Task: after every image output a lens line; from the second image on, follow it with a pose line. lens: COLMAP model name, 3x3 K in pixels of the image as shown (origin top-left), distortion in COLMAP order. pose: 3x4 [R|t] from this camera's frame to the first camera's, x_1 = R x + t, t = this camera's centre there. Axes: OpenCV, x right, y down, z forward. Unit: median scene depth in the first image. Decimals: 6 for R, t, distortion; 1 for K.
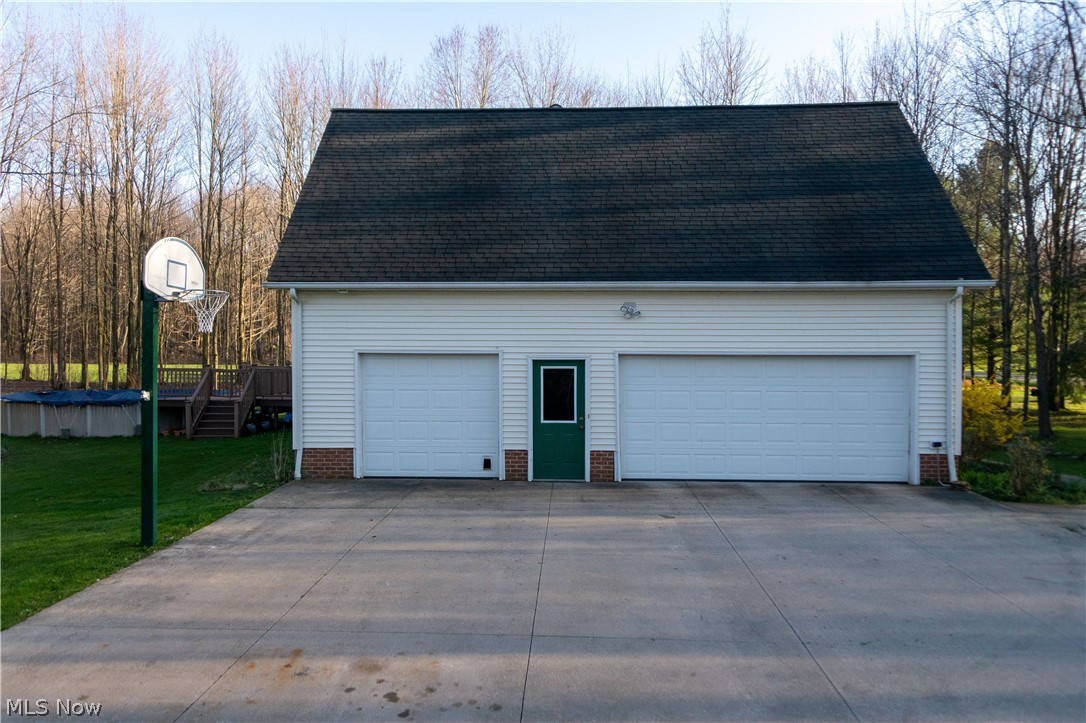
lens RADIAL K [[846.2, 0, 543.0], [0, 846.2, 361.5], [0, 0, 1]] dist [0.004364, 0.001316]
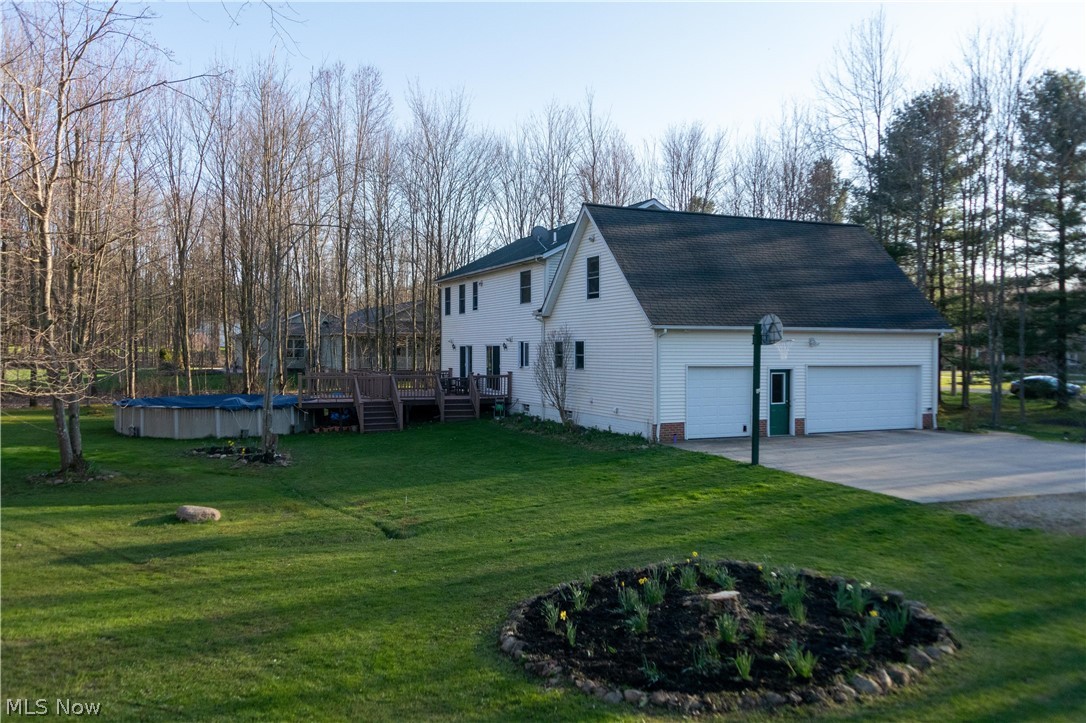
lens RADIAL K [[830.0, 0, 543.0], [0, 830.0, 361.5], [0, 0, 1]] dist [-0.004164, -0.001388]
pose [[0.892785, -0.004785, 0.450458, -1.242083], [0.005884, 0.999982, -0.001041, -0.019815], [-0.450445, 0.003580, 0.892797, -0.362212]]
